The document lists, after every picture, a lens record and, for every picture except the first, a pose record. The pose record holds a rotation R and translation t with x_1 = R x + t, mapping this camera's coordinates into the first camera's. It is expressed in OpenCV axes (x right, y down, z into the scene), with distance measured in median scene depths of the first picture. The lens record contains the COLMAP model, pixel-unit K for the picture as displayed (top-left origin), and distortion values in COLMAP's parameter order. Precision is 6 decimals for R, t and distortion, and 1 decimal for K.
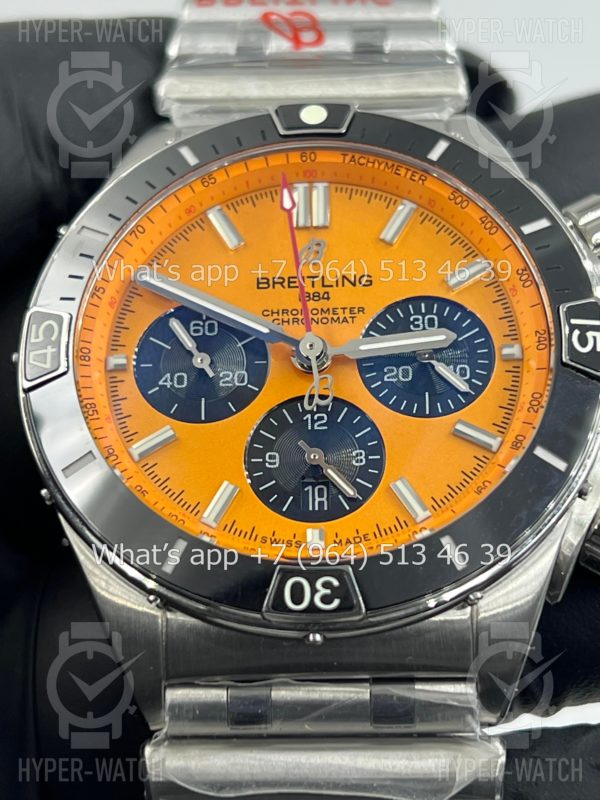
lens RADIAL K [[1910.1, 0, 300.0], [0, 1910.1, 400.0], [0, 0, 1]] dist [0.285088, 0.380501]
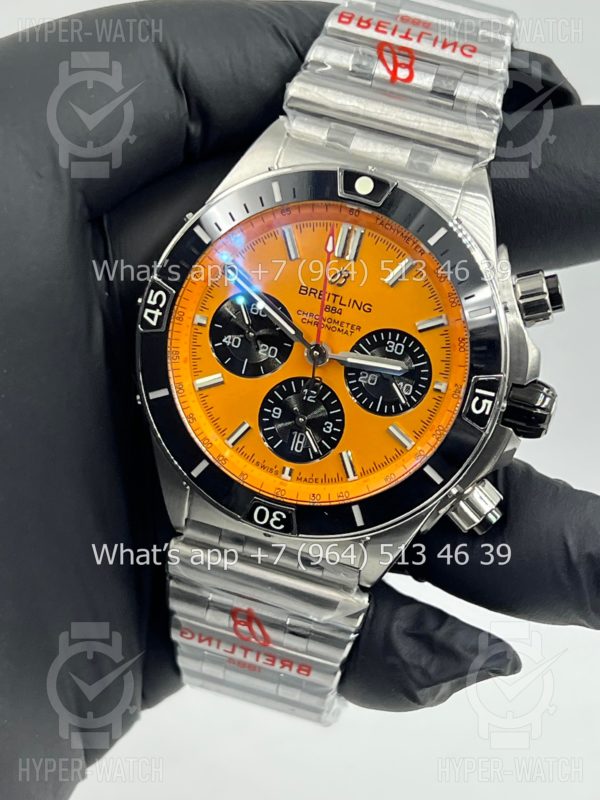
lens RADIAL K [[1910.1, 0, 300.0], [0, 1910.1, 400.0], [0, 0, 1]] dist [0.285088, 0.380501]
pose [[0.957194, 0.273880, -0.093641, 0.150041], [-0.188108, 0.834502, 0.517902, -0.804035], [0.219987, -0.478118, 0.850299, -0.358060]]
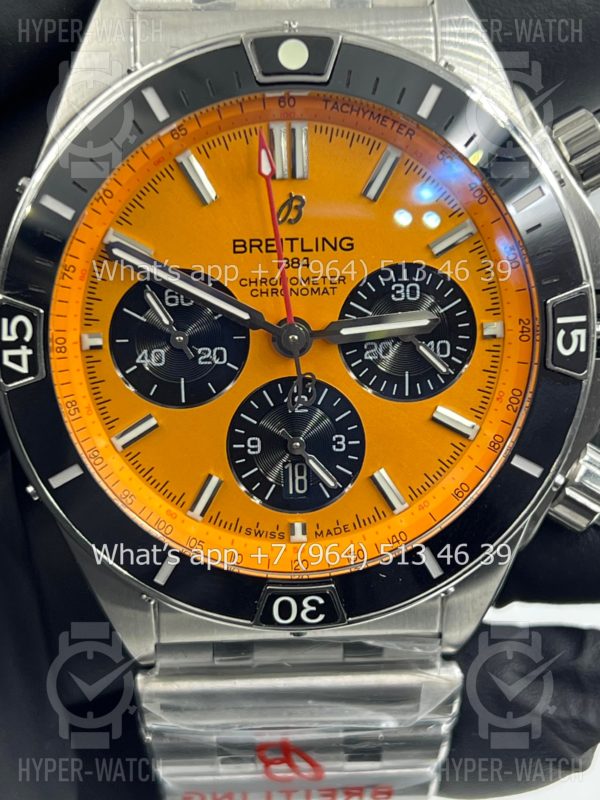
lens RADIAL K [[1910.1, 0, 300.0], [0, 1910.1, 400.0], [0, 0, 1]] dist [0.285088, 0.380501]
pose [[0.995772, -0.026453, 0.087974, -0.077494], [-0.027939, 0.825078, 0.564328, -0.553002], [-0.087513, -0.564400, 0.820850, 0.174332]]
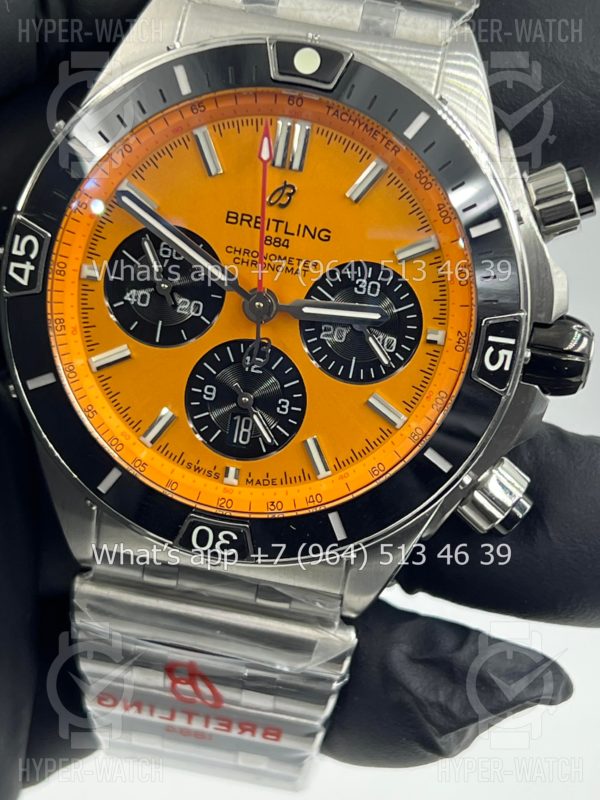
lens RADIAL K [[1910.1, 0, 300.0], [0, 1910.1, 400.0], [0, 0, 1]] dist [0.285088, 0.380501]
pose [[0.981935, 0.188990, -0.009313, 0.049847], [-0.154250, 0.828000, 0.539094, -0.586090], [0.109594, -0.527919, 0.842194, 0.029715]]
